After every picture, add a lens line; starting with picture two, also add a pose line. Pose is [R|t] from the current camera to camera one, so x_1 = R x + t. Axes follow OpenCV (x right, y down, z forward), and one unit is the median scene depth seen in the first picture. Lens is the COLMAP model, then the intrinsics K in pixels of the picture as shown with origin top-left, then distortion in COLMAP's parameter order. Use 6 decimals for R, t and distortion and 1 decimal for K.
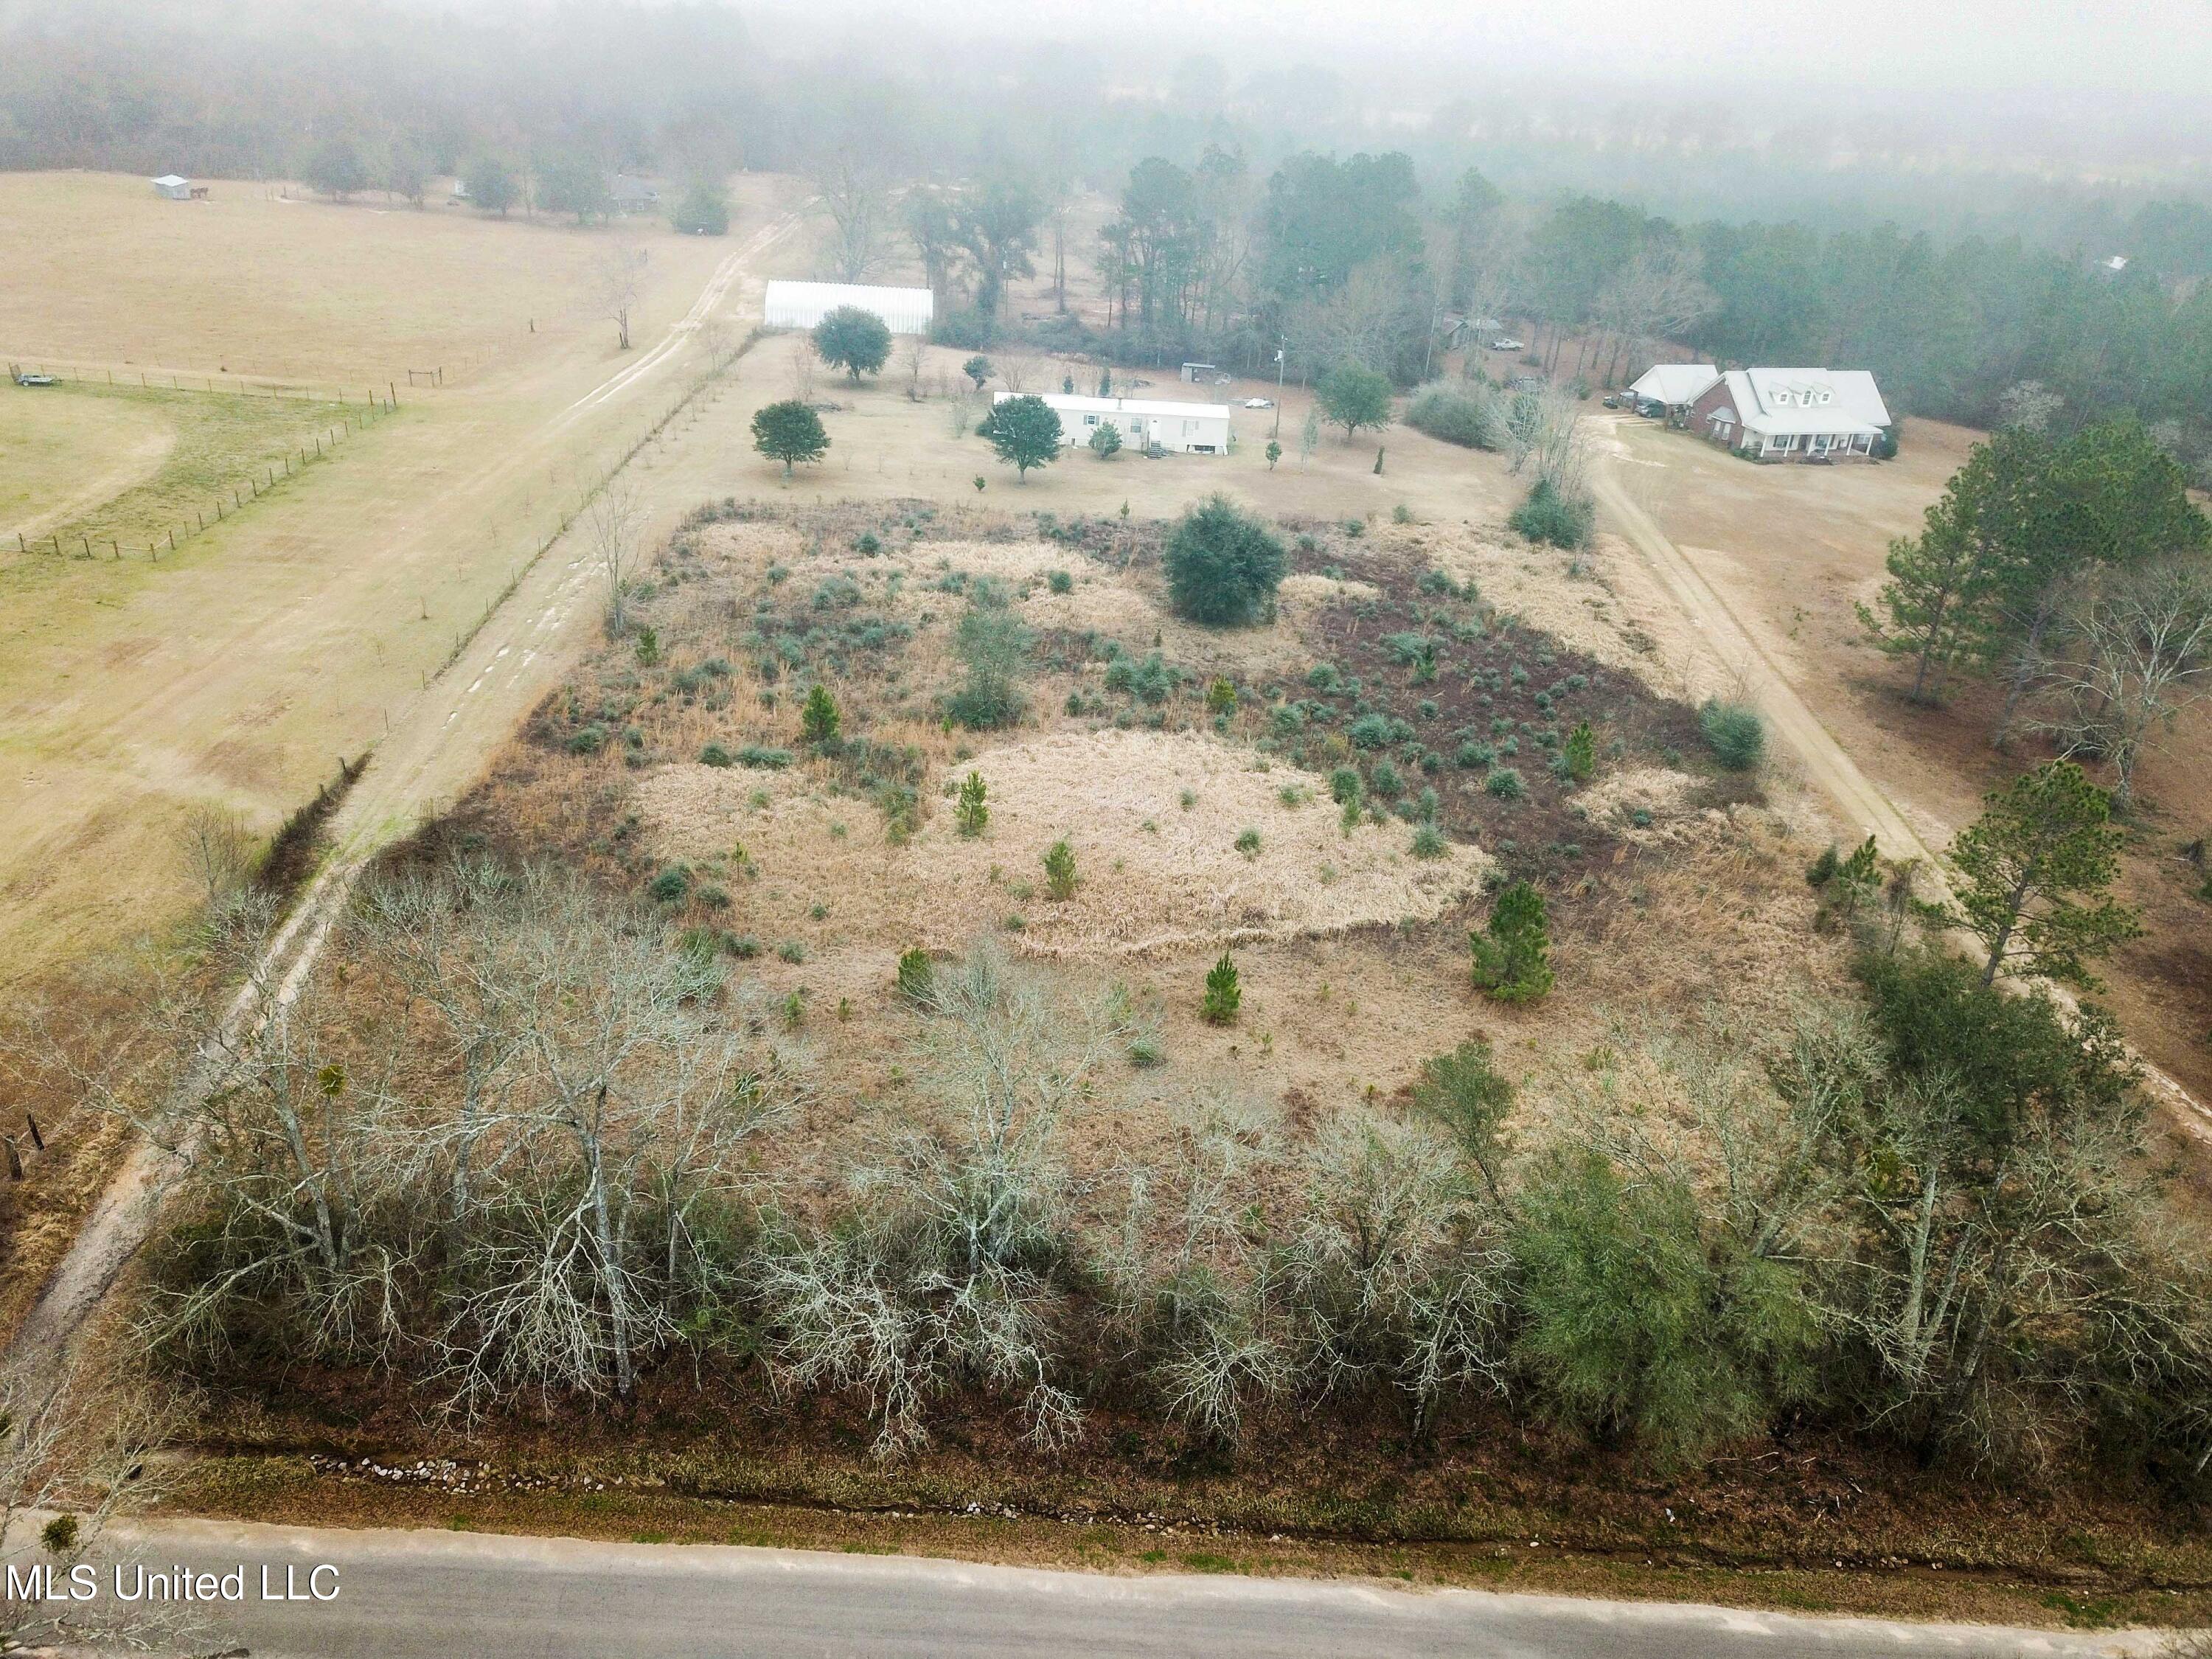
lens RADIAL K [[1683.0, 0, 1093.0], [0, 1683.0, 821.1], [0, 0, 1]] dist [0.030677, 0.005955]
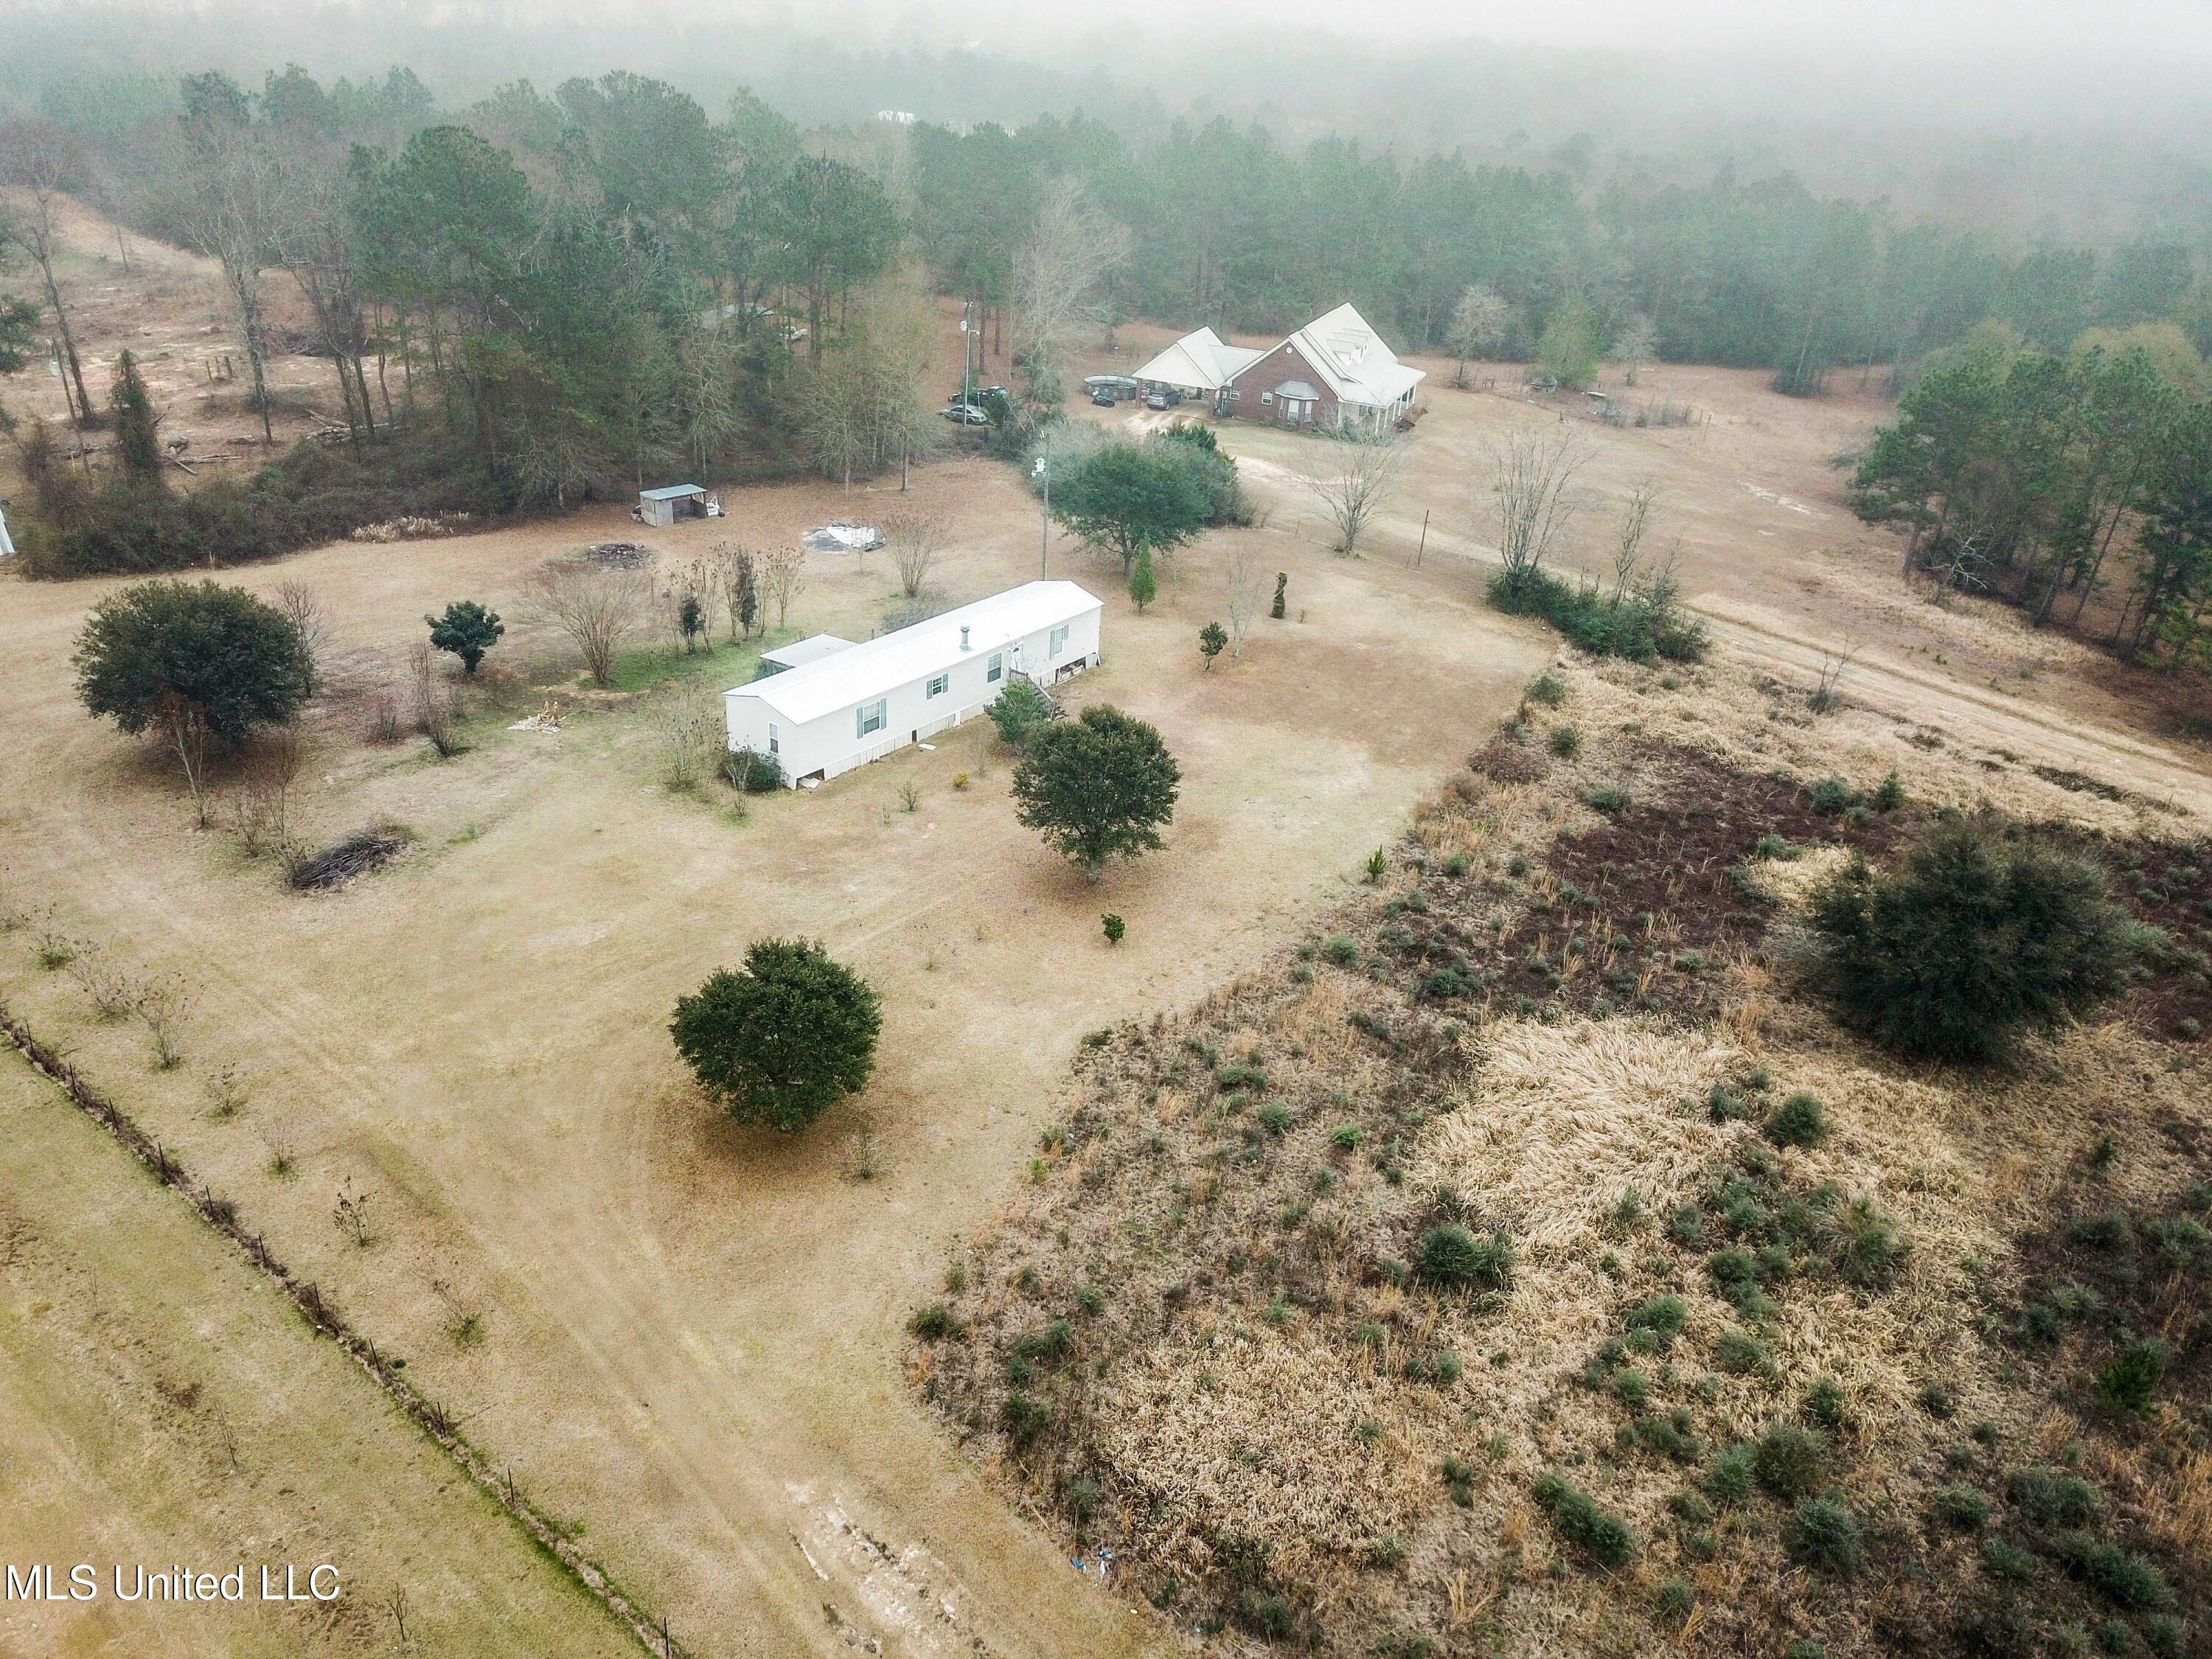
lens RADIAL K [[1683.0, 0, 1107.2], [0, 1683.0, 824.4], [0, 0, 1]] dist [0.030677, 0.005955]
pose [[0.636104, -0.382207, 0.670291, -0.247666], [0.324629, 0.920639, 0.216887, -0.224972], [-0.699992, 0.079634, 0.709697, 0.468057]]
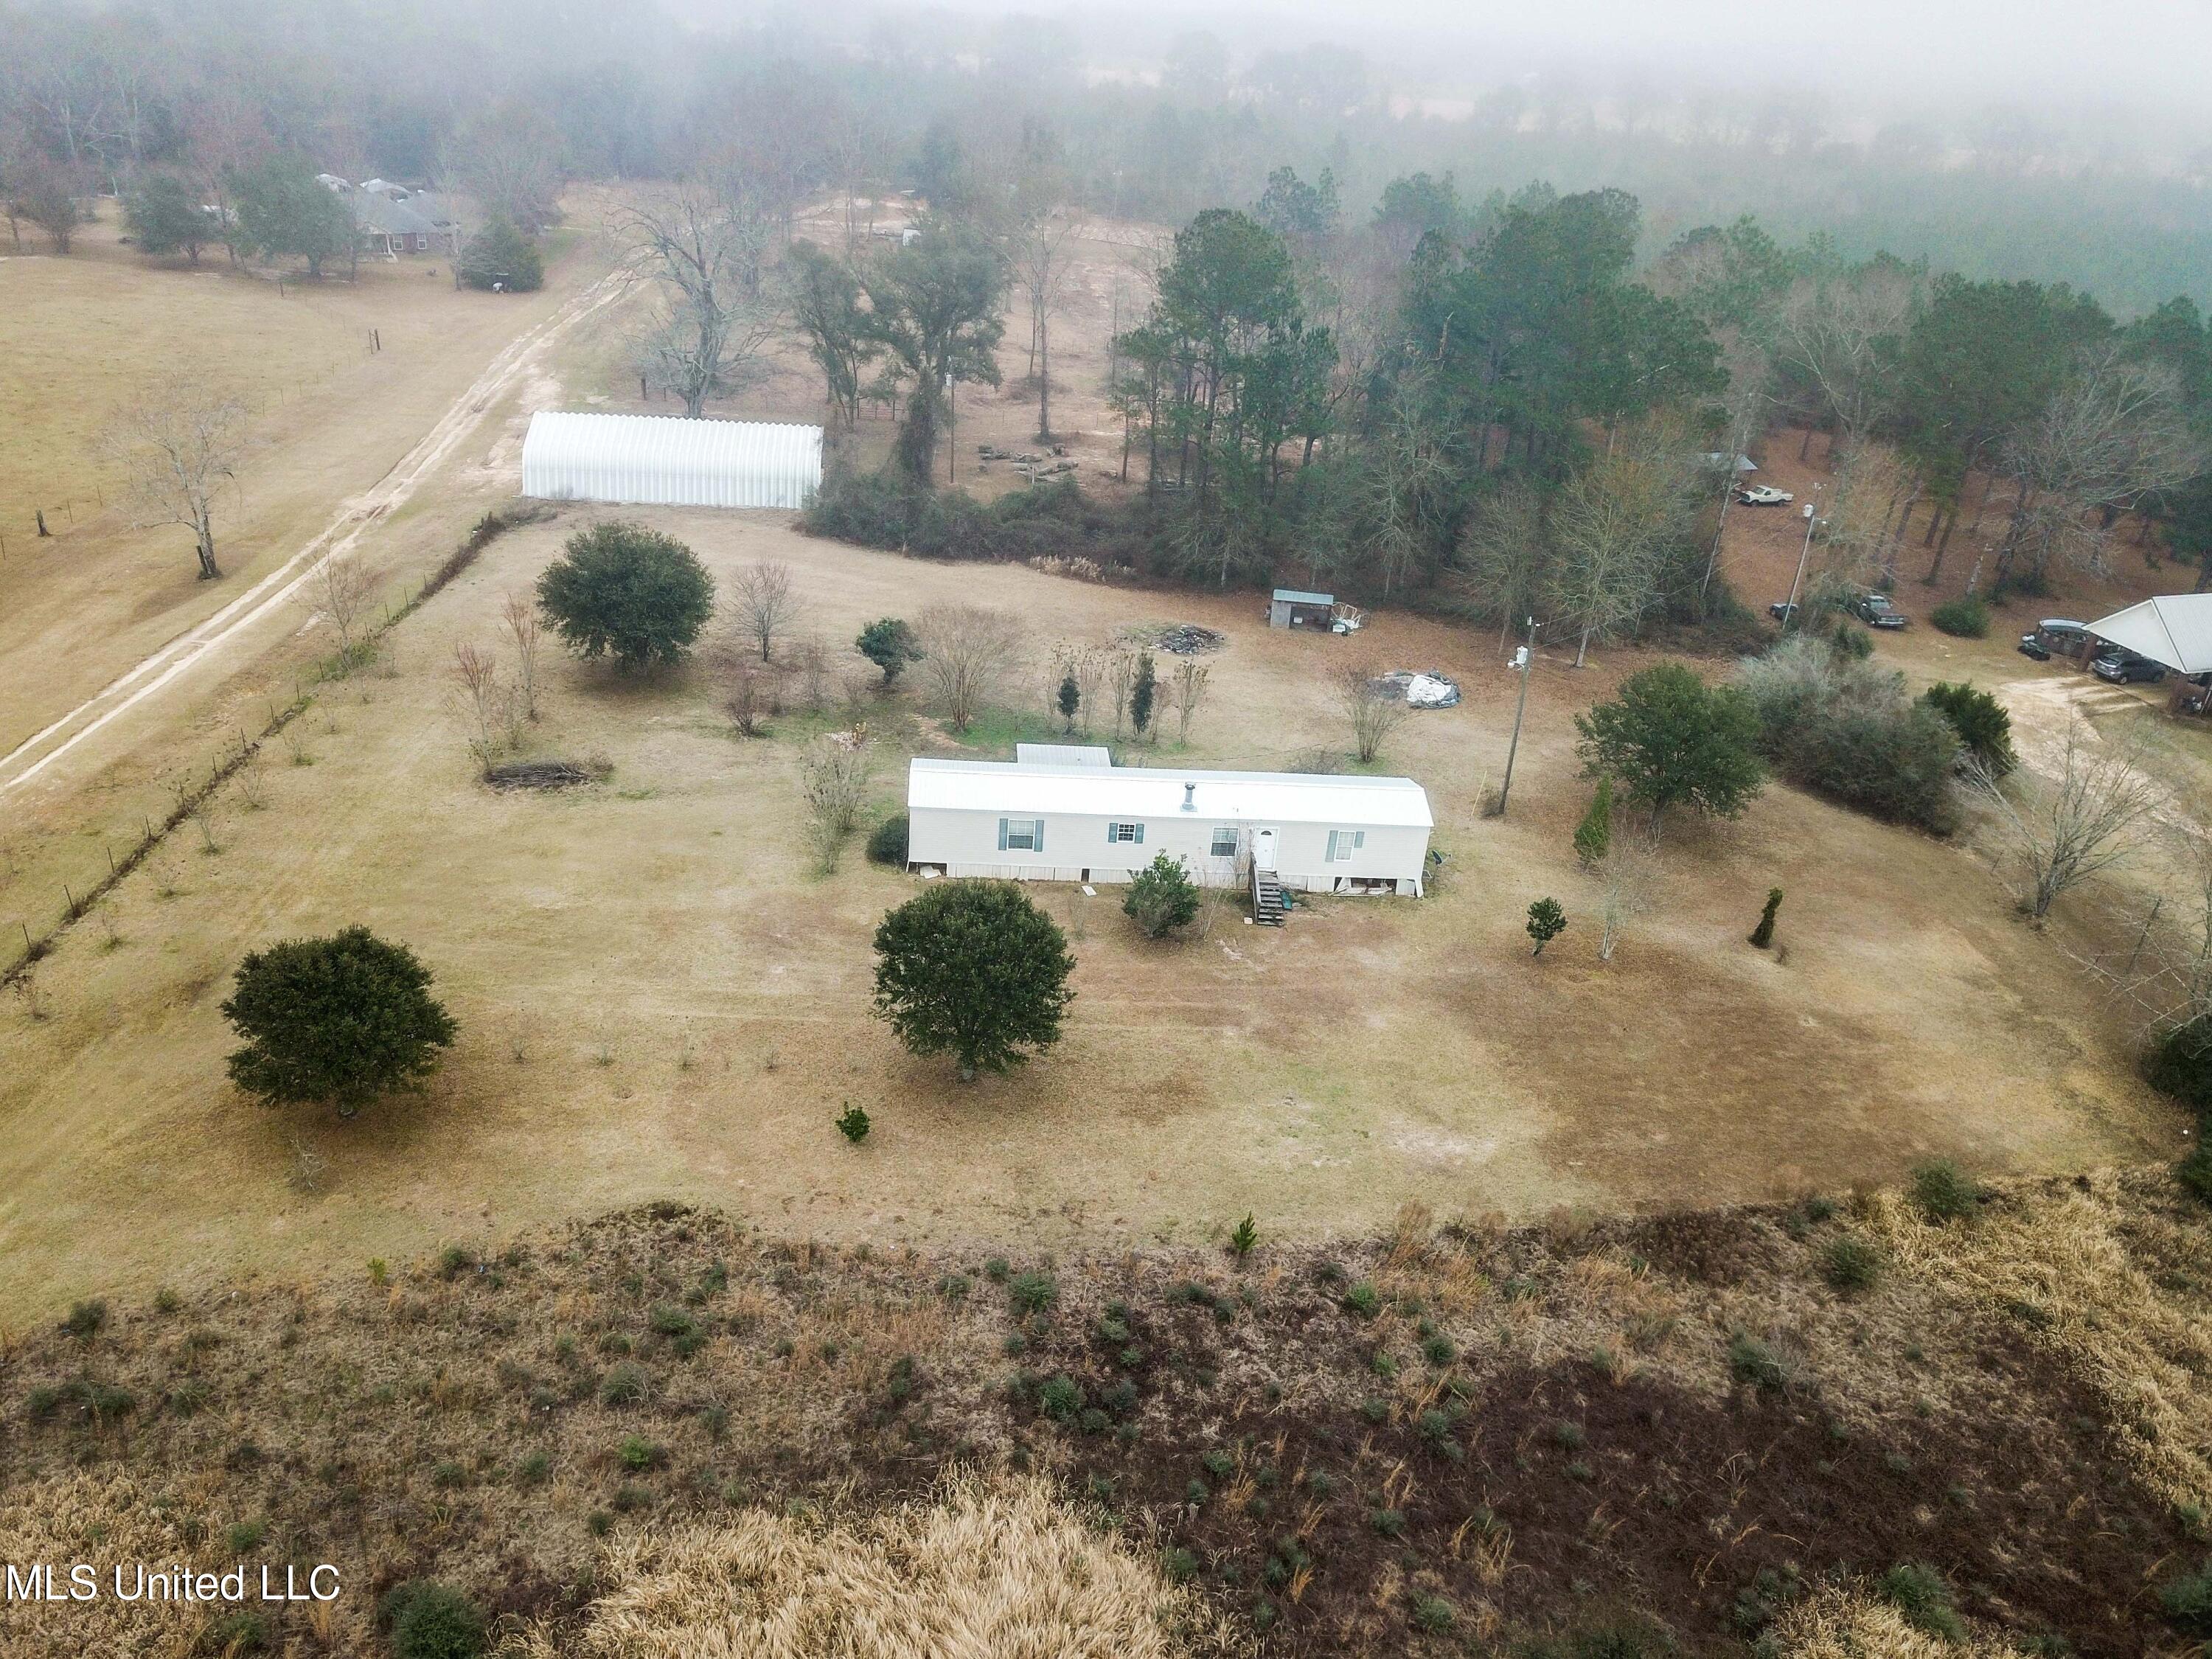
lens RADIAL K [[1683.0, 0, 1106.2], [0, 1683.0, 829.2], [0, 0, 1]] dist [0.030677, 0.005955]
pose [[0.999716, -0.006118, 0.023030, -0.012423], [0.005806, 0.999891, 0.013610, -0.188365], [-0.023111, -0.013472, 0.999642, 0.427452]]
